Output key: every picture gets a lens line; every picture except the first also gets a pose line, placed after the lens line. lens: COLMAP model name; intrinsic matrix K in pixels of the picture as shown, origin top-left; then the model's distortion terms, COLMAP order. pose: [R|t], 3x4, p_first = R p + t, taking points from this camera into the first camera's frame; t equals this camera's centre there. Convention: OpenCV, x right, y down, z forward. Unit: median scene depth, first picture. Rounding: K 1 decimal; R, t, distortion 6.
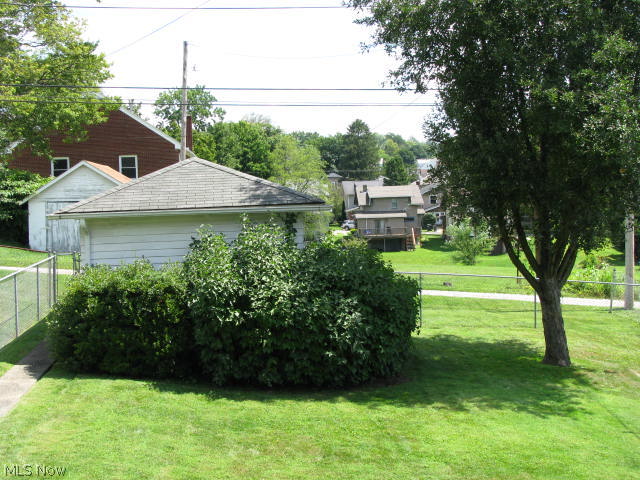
lens RADIAL K [[1038.1, 0, 323.9], [0, 1038.1, 241.0], [0, 0, 1]] dist [-0.095578, 0.000000]
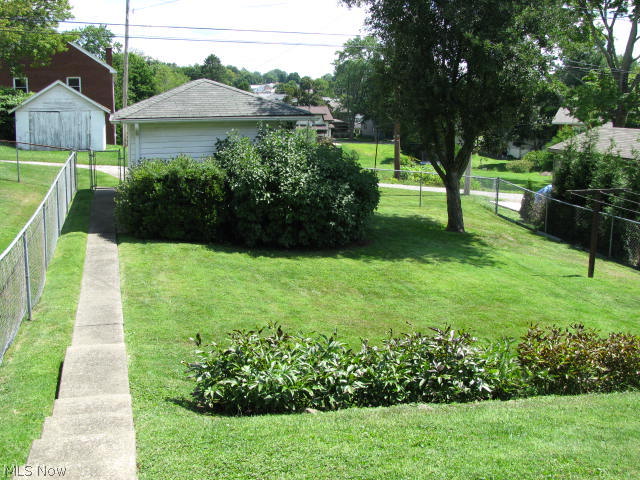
lens RADIAL K [[753.4, 0, 316.9], [0, 753.4, 238.5], [0, 0, 1]] dist [-0.150696, 0.000000]
pose [[0.982123, -0.003756, 0.188203, -0.188524], [-0.019493, 0.992396, 0.121529, 0.004743], [-0.187228, -0.123025, 0.974582, 0.009914]]
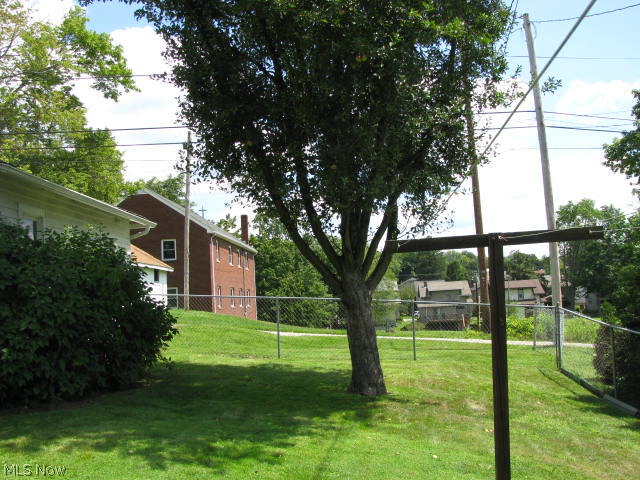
lens RADIAL K [[753.4, 0, 317.9], [0, 753.4, 238.1], [0, 0, 1]] dist [-0.150696, 0.000000]
pose [[0.989998, -0.030976, -0.137642, 0.268786], [0.012998, 0.991476, -0.129636, 0.079918], [0.140485, 0.126550, 0.981962, 0.479059]]
